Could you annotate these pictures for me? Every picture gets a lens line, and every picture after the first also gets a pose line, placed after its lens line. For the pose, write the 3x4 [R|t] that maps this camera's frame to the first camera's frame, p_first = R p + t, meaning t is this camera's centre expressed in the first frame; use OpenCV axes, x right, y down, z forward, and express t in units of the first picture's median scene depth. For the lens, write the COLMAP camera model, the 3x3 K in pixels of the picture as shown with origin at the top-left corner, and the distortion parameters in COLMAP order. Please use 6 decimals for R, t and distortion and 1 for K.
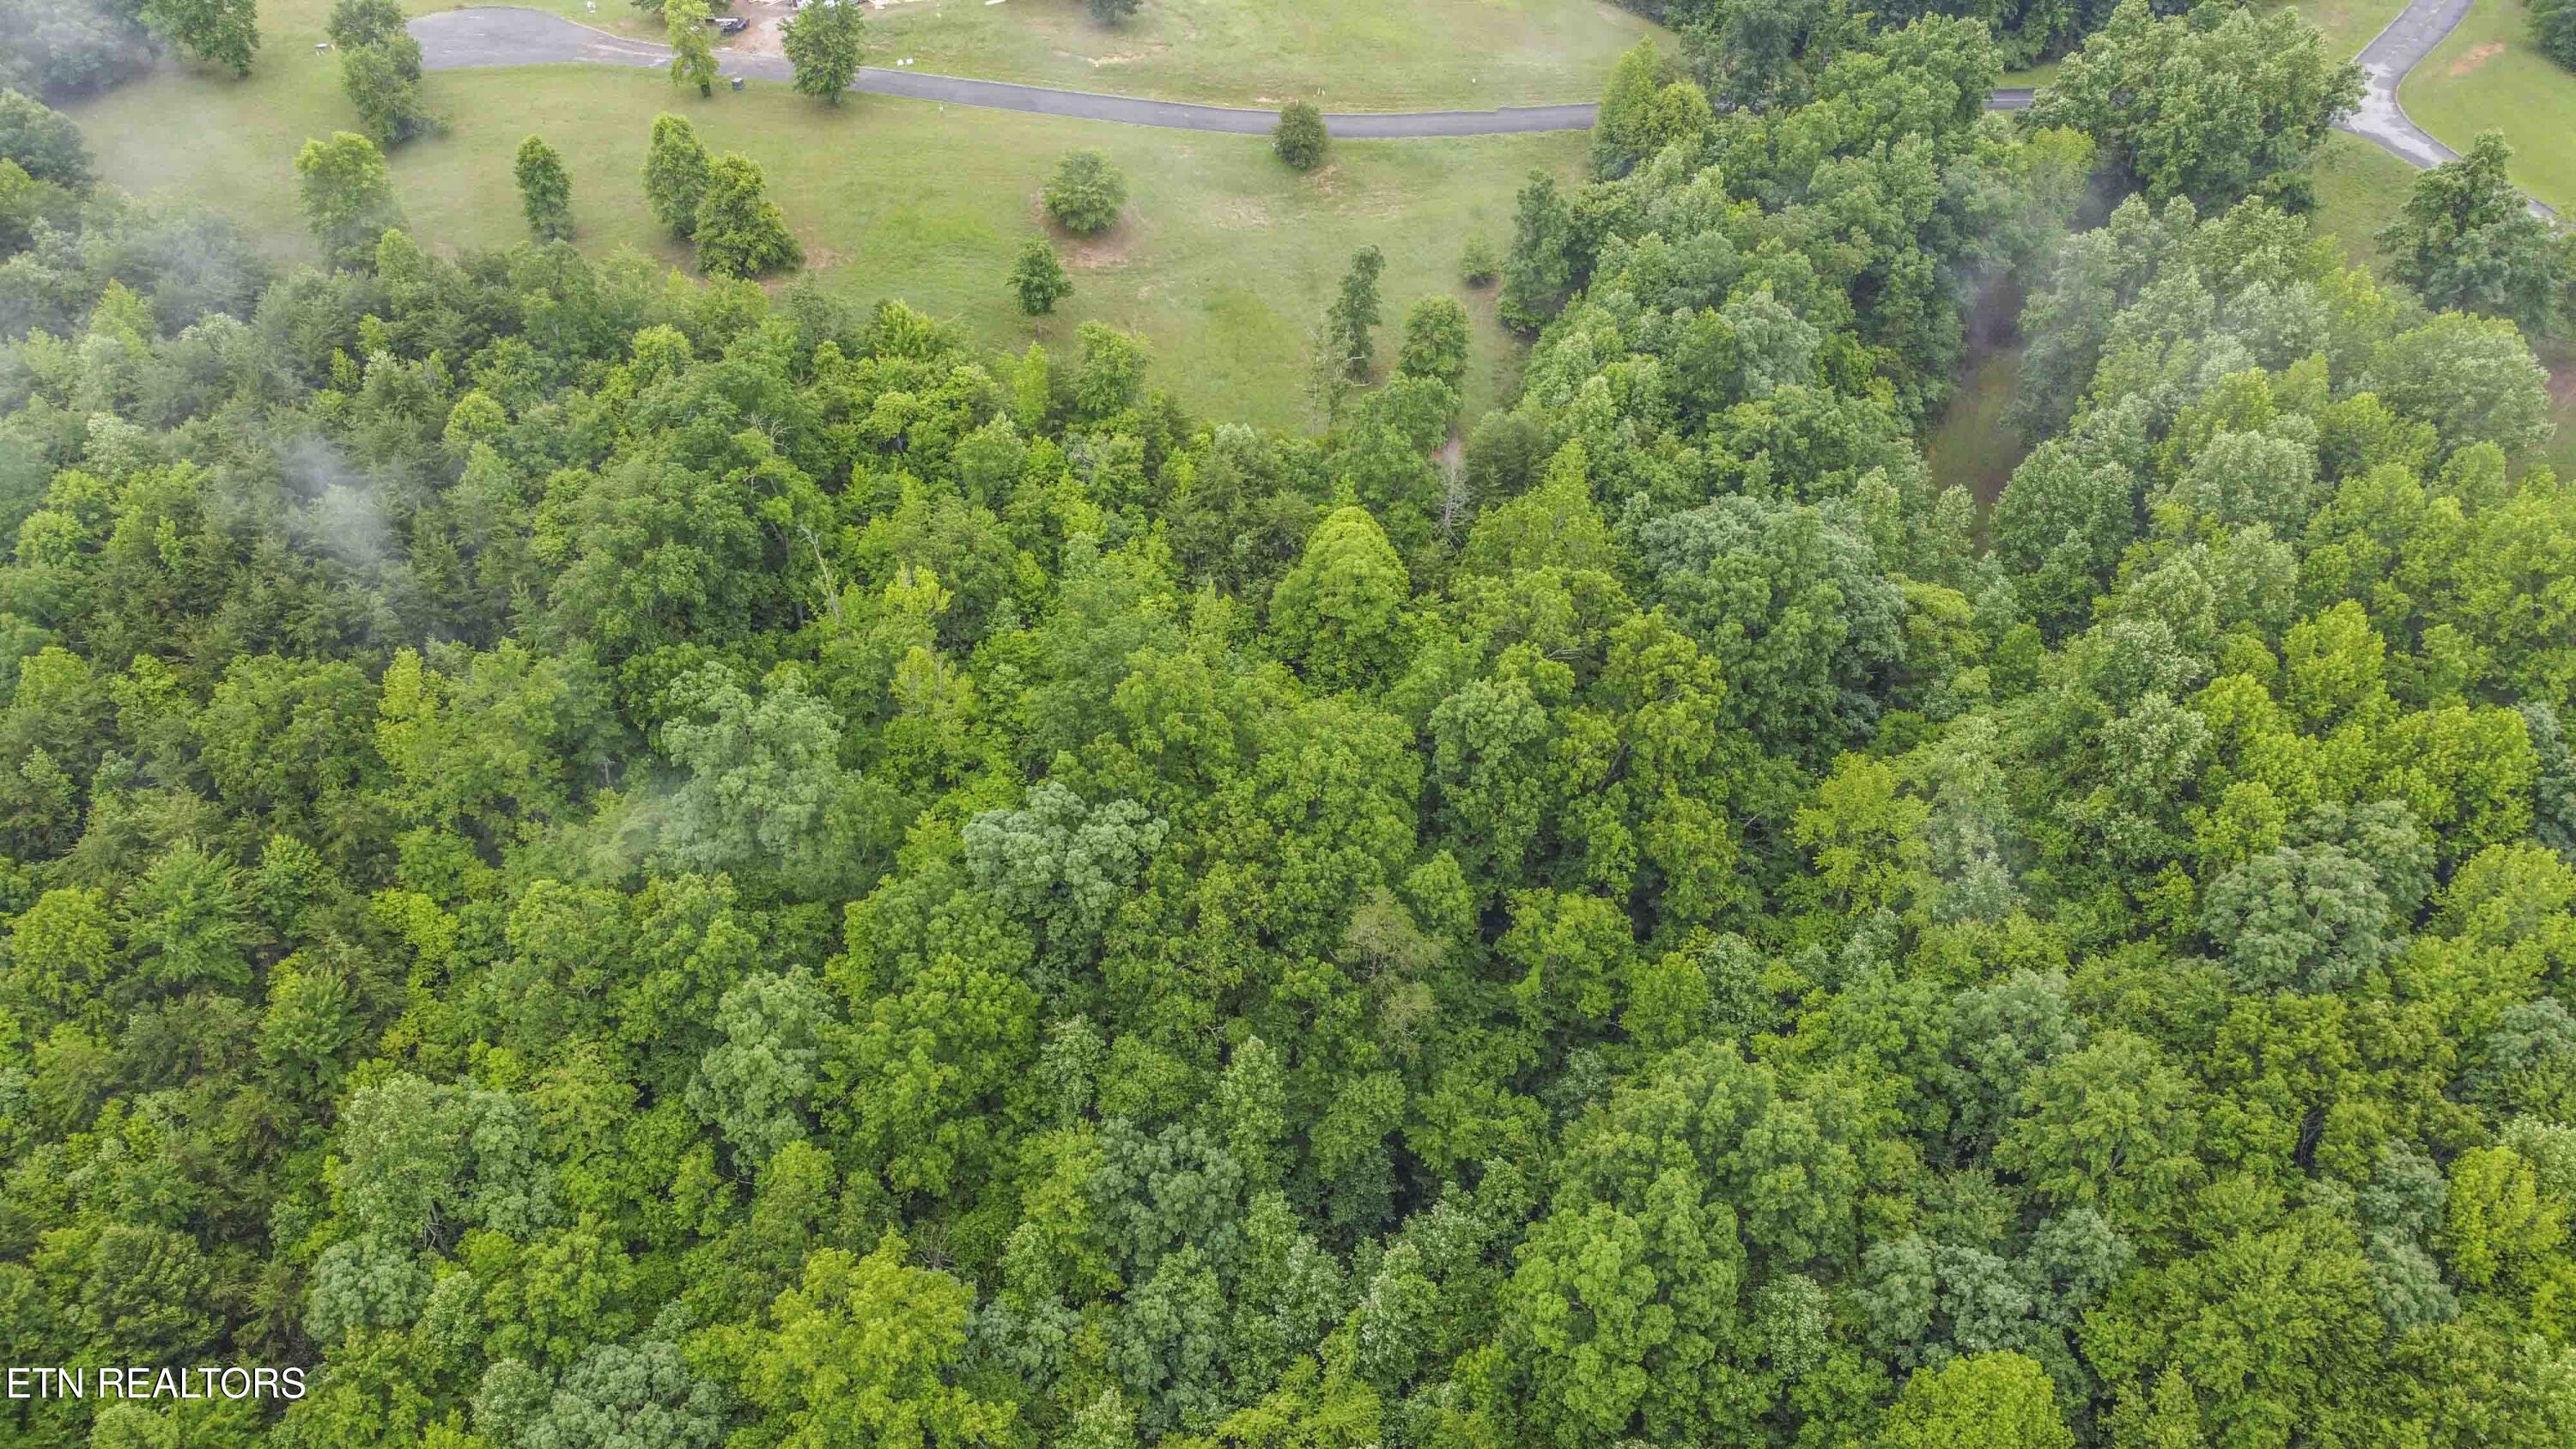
lens RADIAL K [[1945.9, 0, 1279.1], [0, 1945.9, 716.8], [0, 0, 1]] dist [0.004025, -0.007469]
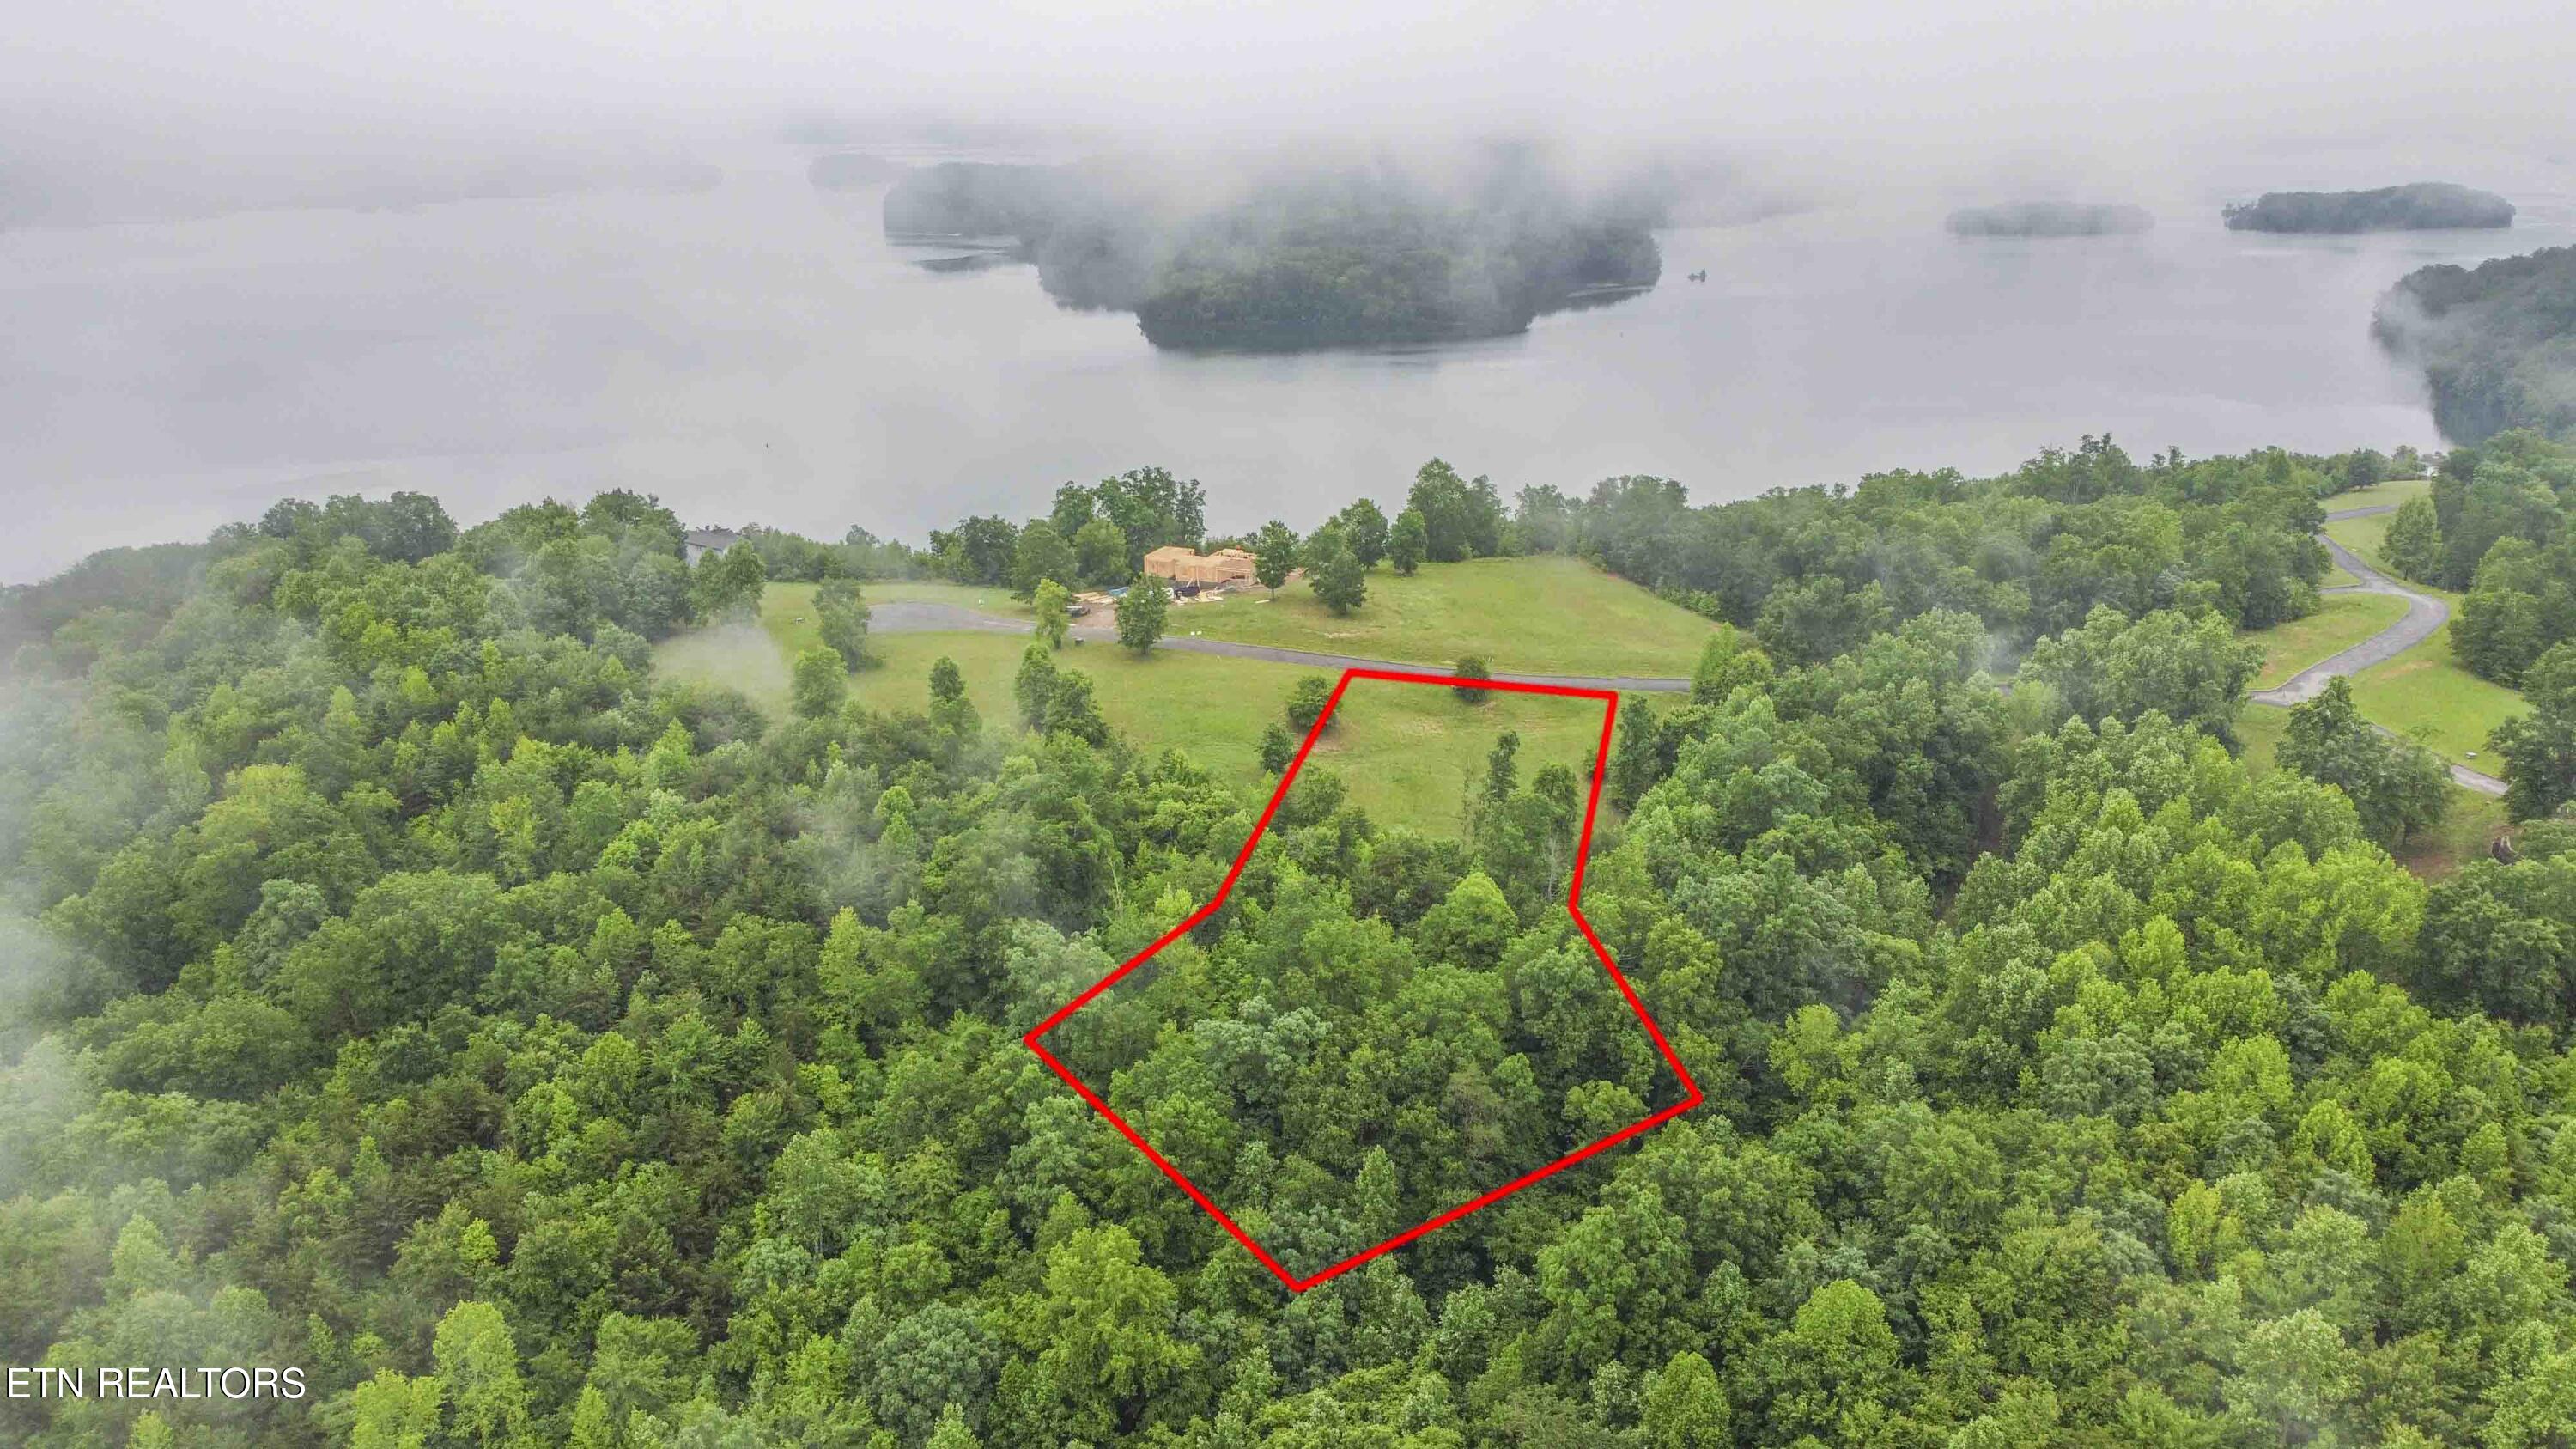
lens RADIAL K [[1945.9, 0, 1276.1], [0, 1945.9, 706.1], [0, 0, 1]] dist [0.004025, -0.007469]
pose [[0.990760, 0.025781, -0.133154, 0.088226], [-0.073318, 0.927758, -0.365908, 0.360856], [0.114101, 0.372290, 0.921076, -0.440860]]
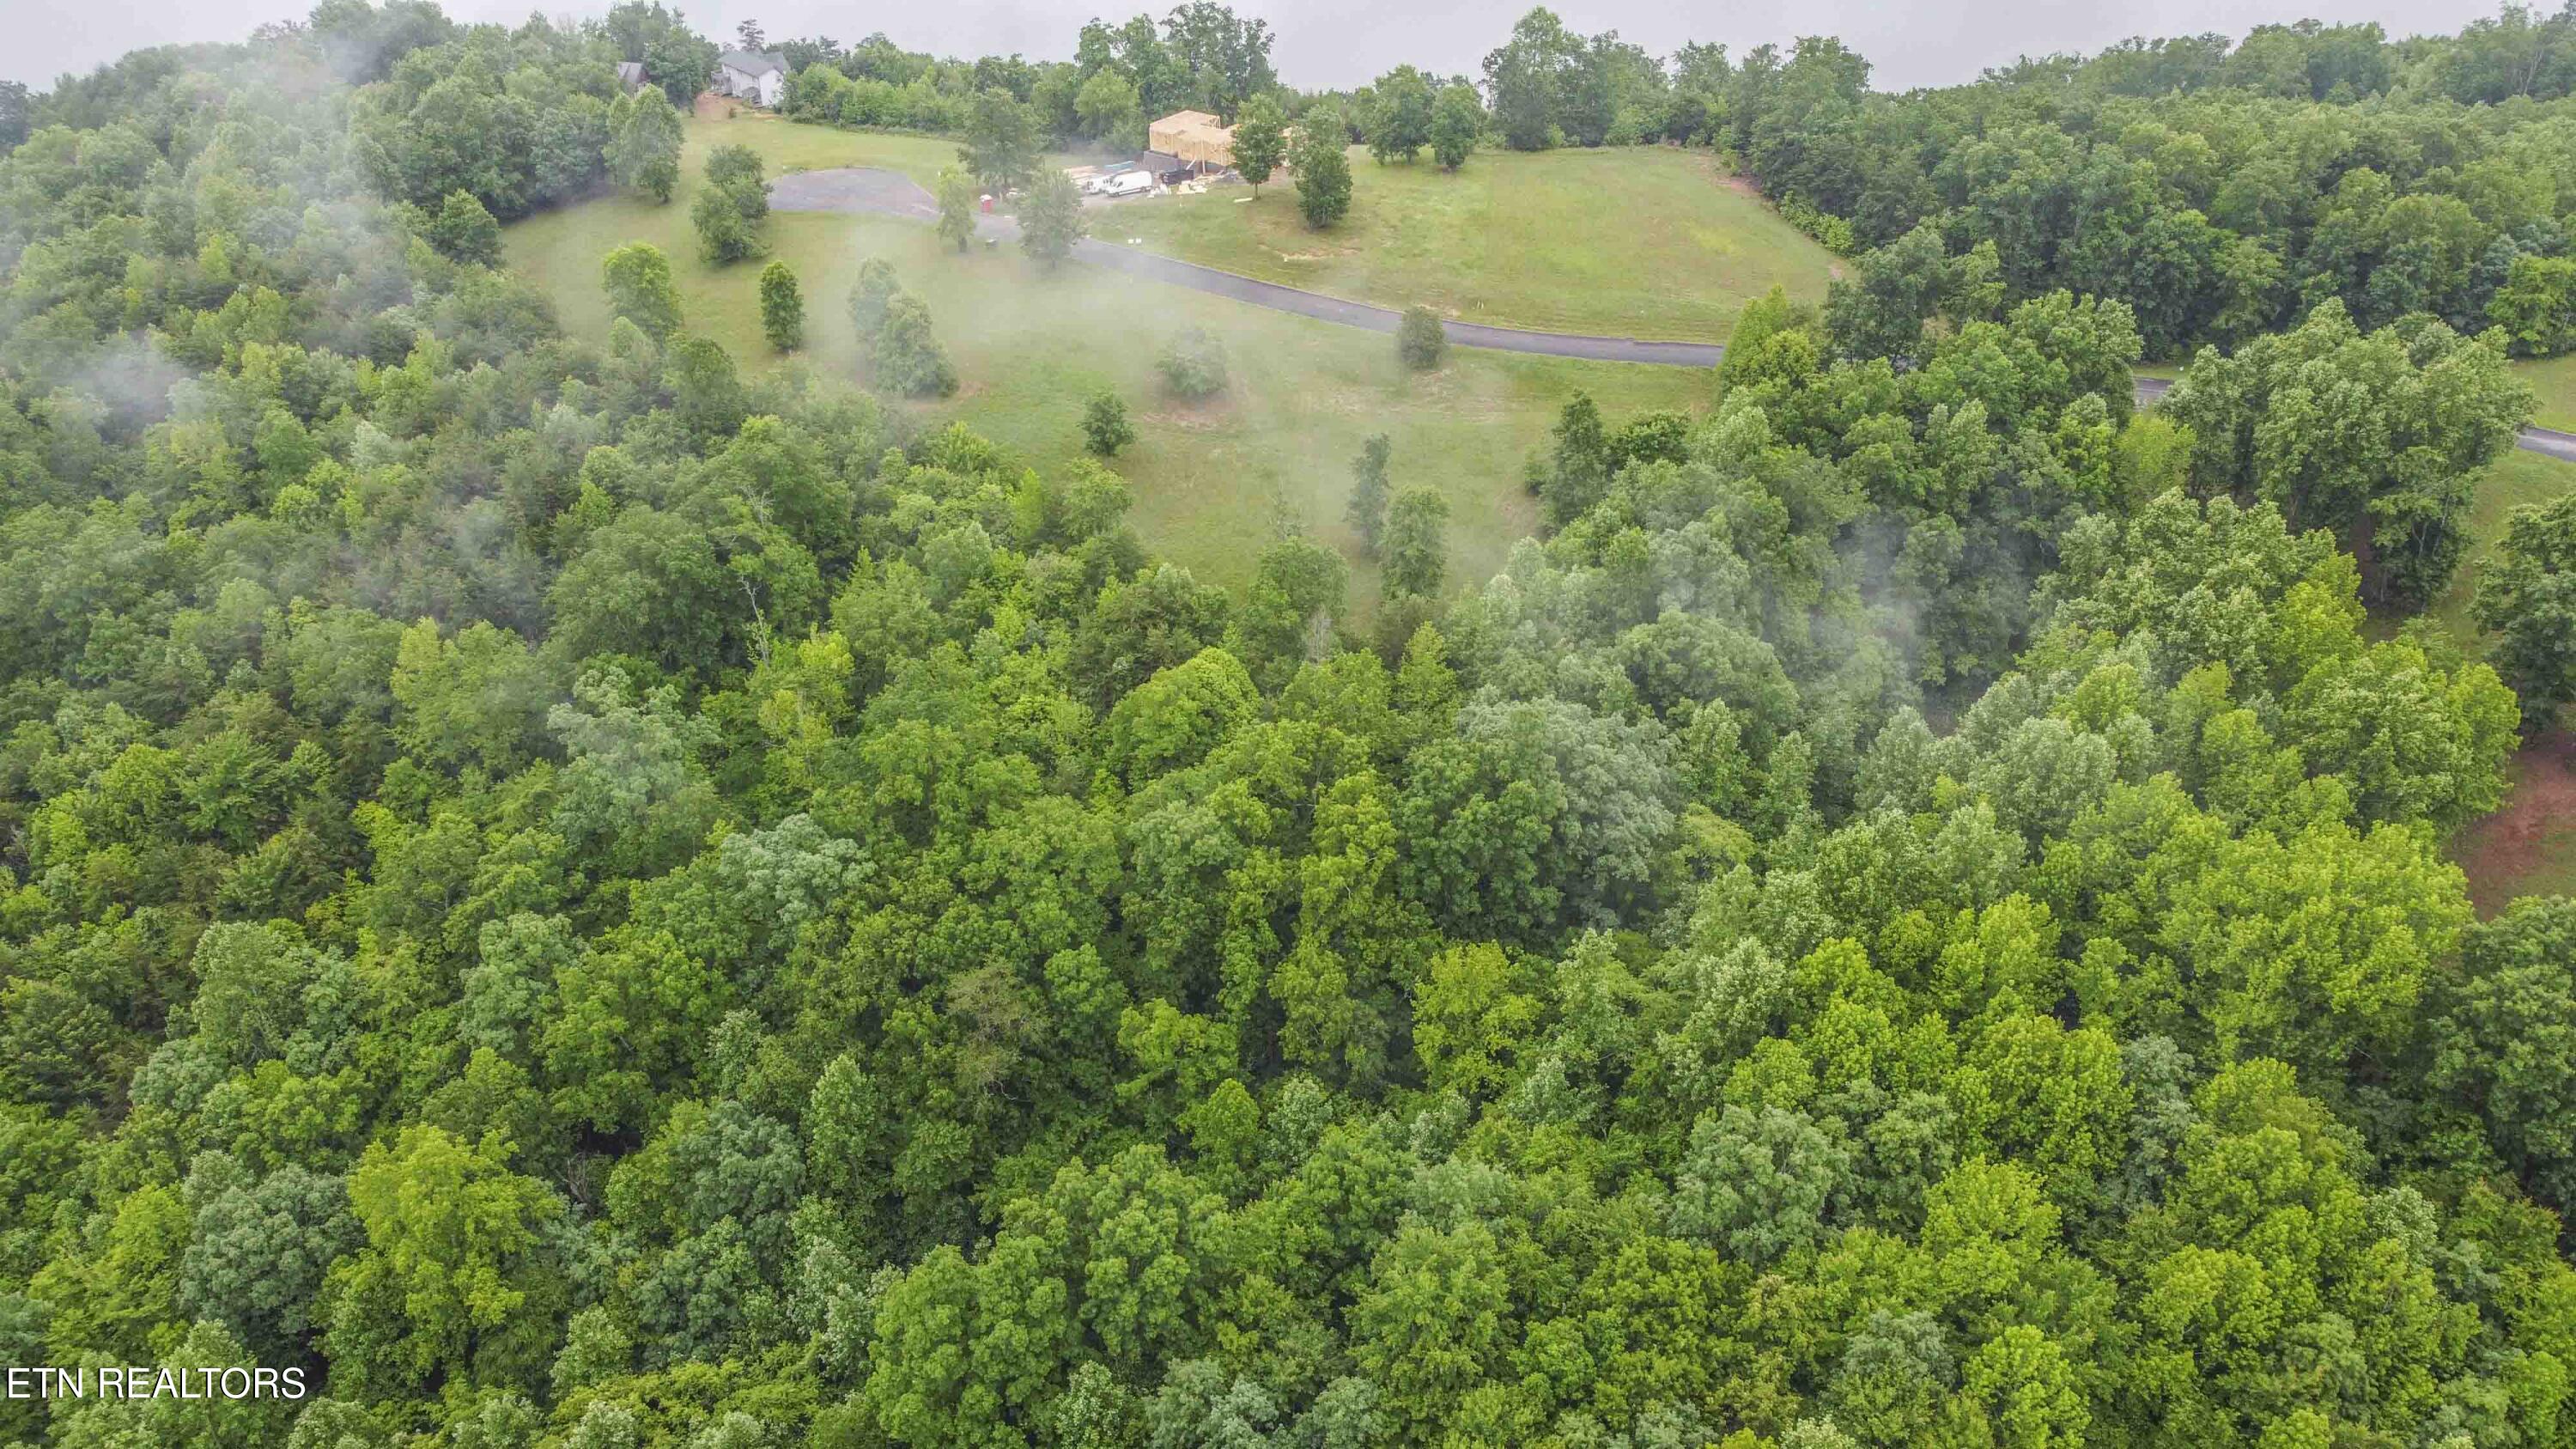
lens RADIAL K [[1945.9, 0, 1271.1], [0, 1945.9, 711.8], [0, 0, 1]] dist [0.004025, -0.007469]
pose [[0.923973, 0.177394, -0.338830, 0.505246], [-0.215600, 0.973334, -0.078344, 0.005604], [0.315897, 0.145439, 0.937580, -0.002737]]
